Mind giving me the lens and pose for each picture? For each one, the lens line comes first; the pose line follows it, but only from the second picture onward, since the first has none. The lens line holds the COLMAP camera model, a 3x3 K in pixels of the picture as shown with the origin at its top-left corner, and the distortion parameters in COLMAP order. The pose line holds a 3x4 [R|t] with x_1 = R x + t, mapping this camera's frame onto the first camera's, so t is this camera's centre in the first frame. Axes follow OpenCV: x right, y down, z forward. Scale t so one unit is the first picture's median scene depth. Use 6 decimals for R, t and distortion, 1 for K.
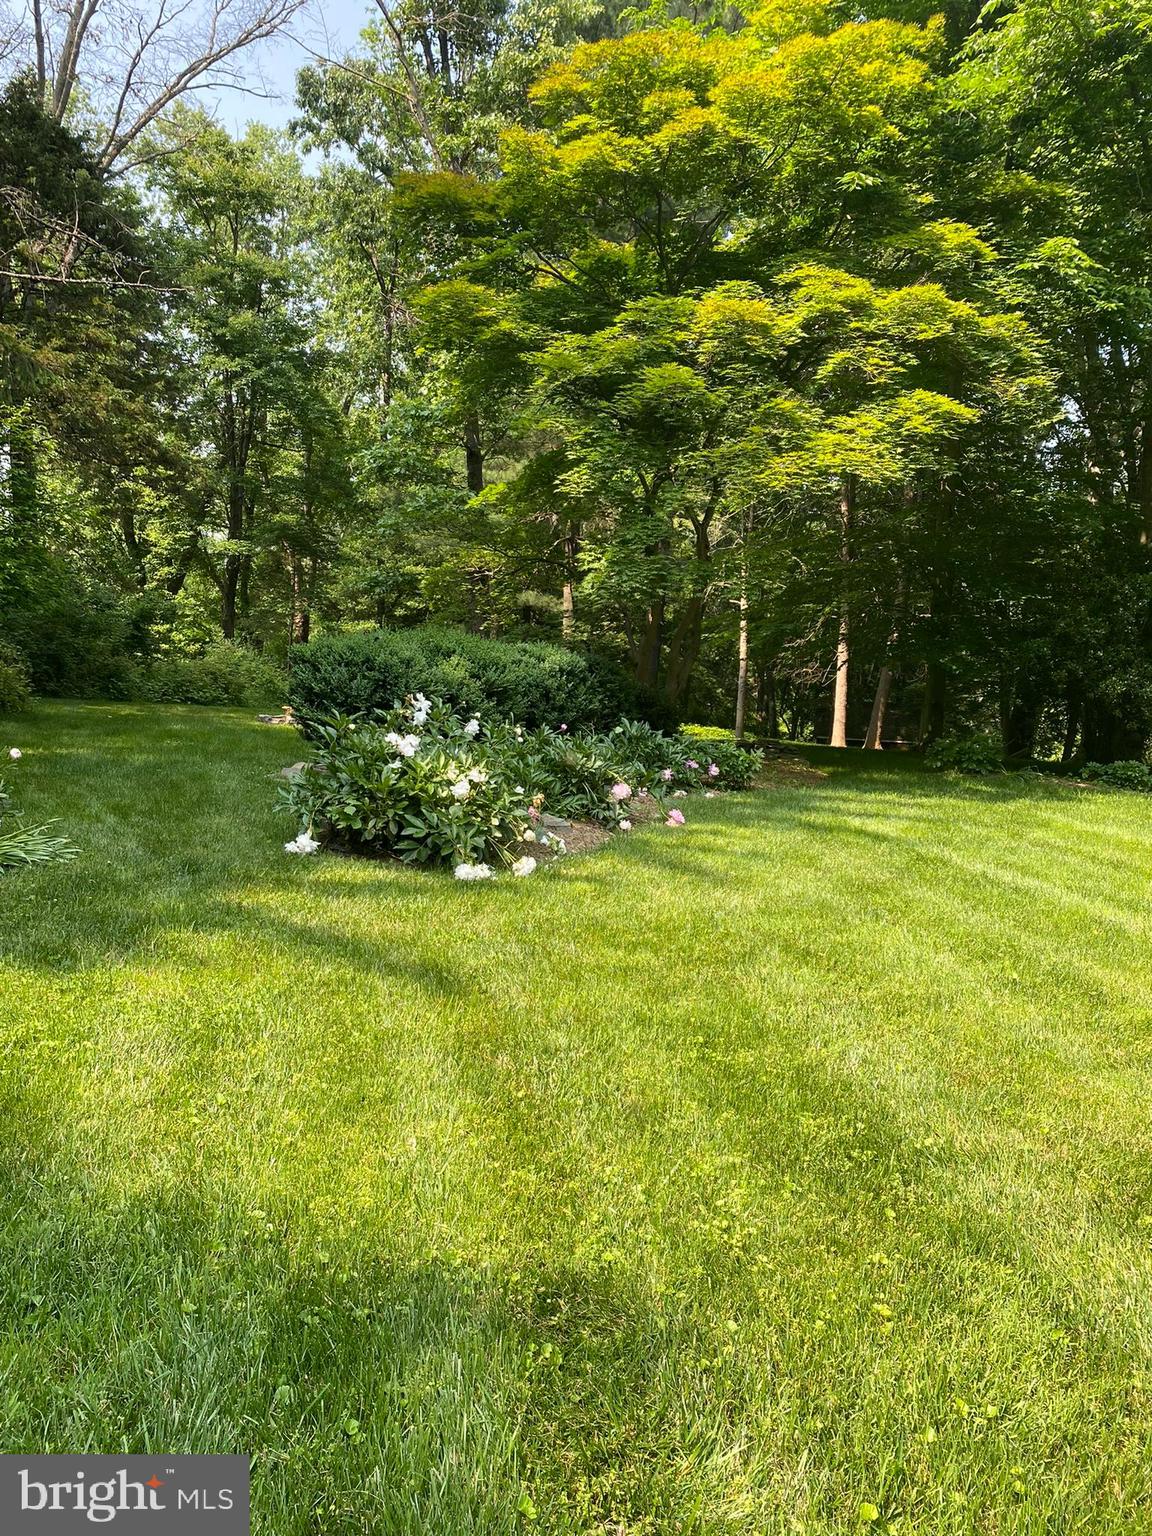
lens RADIAL K [[1142.2, 0, 581.1], [0, 1142.2, 771.4], [0, 0, 1]] dist [0.009654, -0.000647]
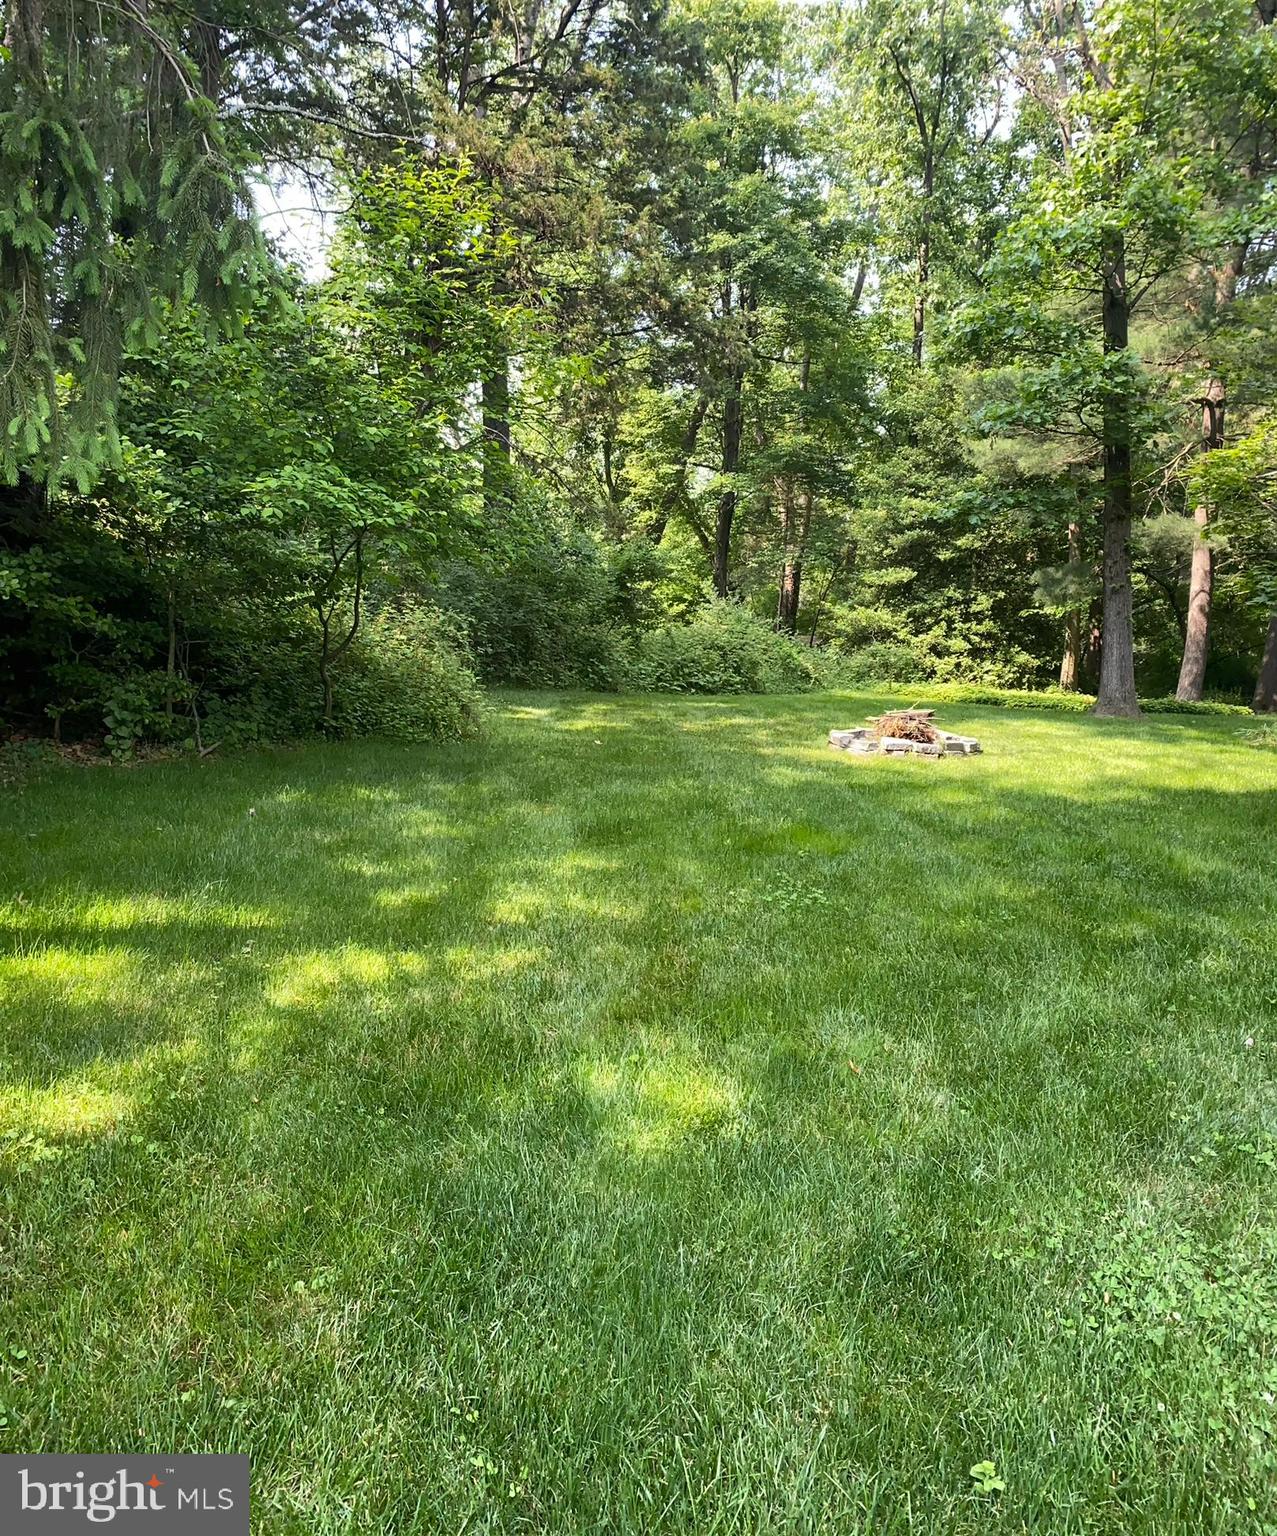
lens RADIAL K [[1298.8, 0, 637.1], [0, 1298.8, 765.9], [0, 0, 1]] dist [0.008893, 0.002821]
pose [[0.941920, 0.013672, -0.335559, -0.061887], [-0.008005, 0.999801, 0.018268, -0.016475], [0.335742, -0.014521, 0.941842, 0.136990]]
